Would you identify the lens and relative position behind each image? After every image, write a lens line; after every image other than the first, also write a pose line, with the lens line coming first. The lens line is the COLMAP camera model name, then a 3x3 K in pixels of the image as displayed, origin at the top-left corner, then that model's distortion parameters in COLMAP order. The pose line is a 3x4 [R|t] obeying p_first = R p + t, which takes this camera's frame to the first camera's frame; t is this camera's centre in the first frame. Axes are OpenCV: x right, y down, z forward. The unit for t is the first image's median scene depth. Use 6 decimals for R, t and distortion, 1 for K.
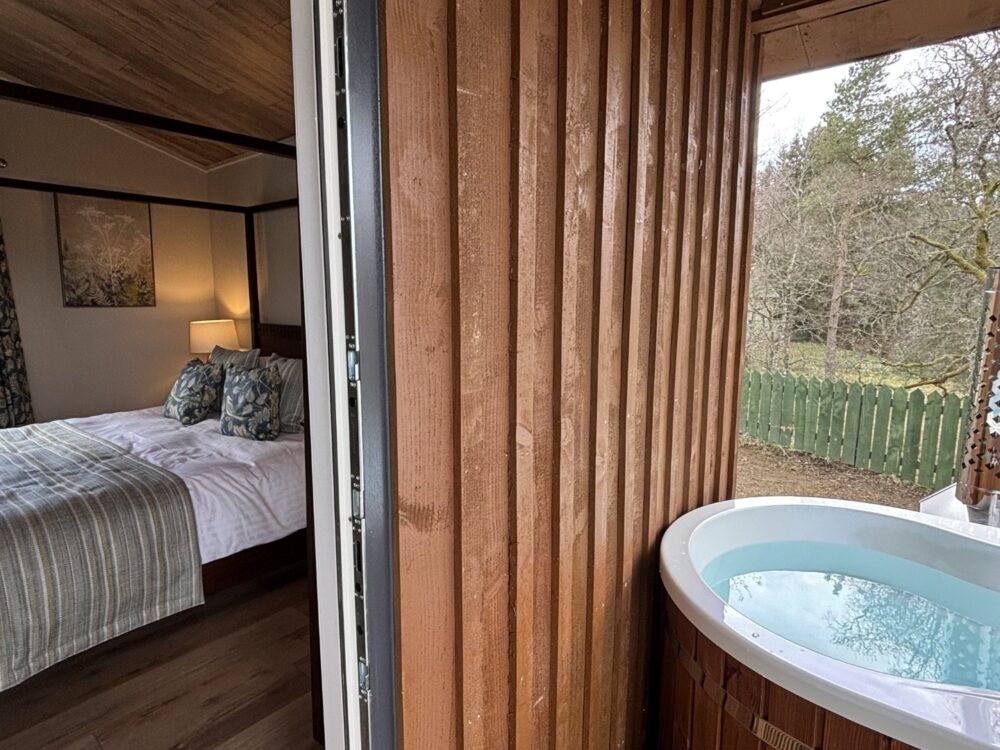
lens RADIAL K [[561.0, 0, 499.6], [0, 561.0, 372.9], [0, 0, 1]] dist [0.032507, -0.035554]
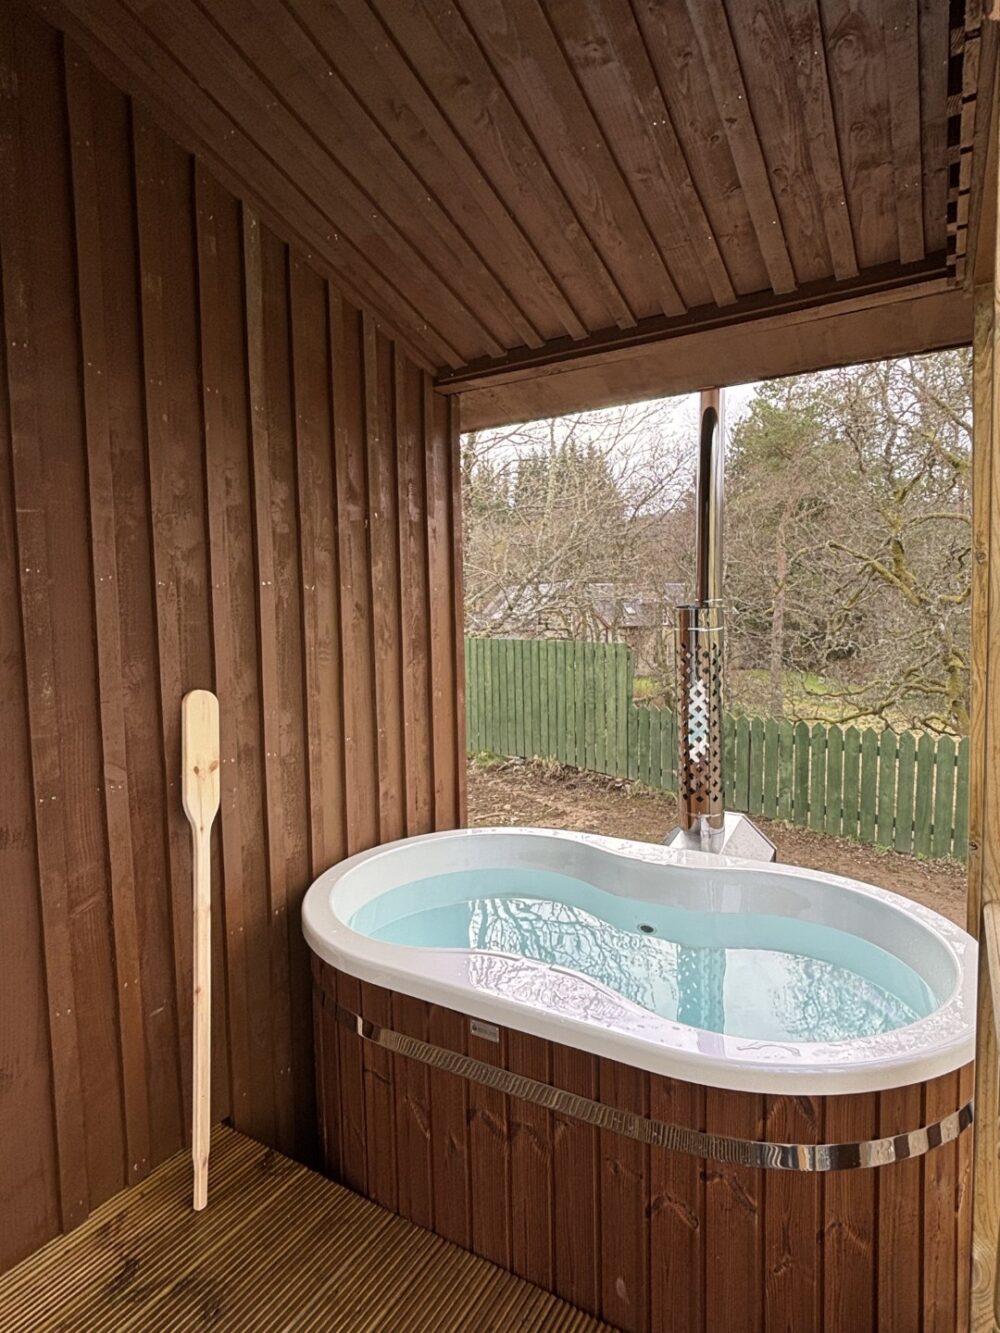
lens RADIAL K [[747.8, 0, 502.0], [0, 747.8, 664.6], [0, 0, 1]] dist [0.032507, -0.035554]
pose [[0.991044, -0.025123, 0.131148, 0.669091], [0.034289, 0.997089, -0.068108, 0.021157], [-0.129056, 0.071995, 0.989020, -0.725915]]
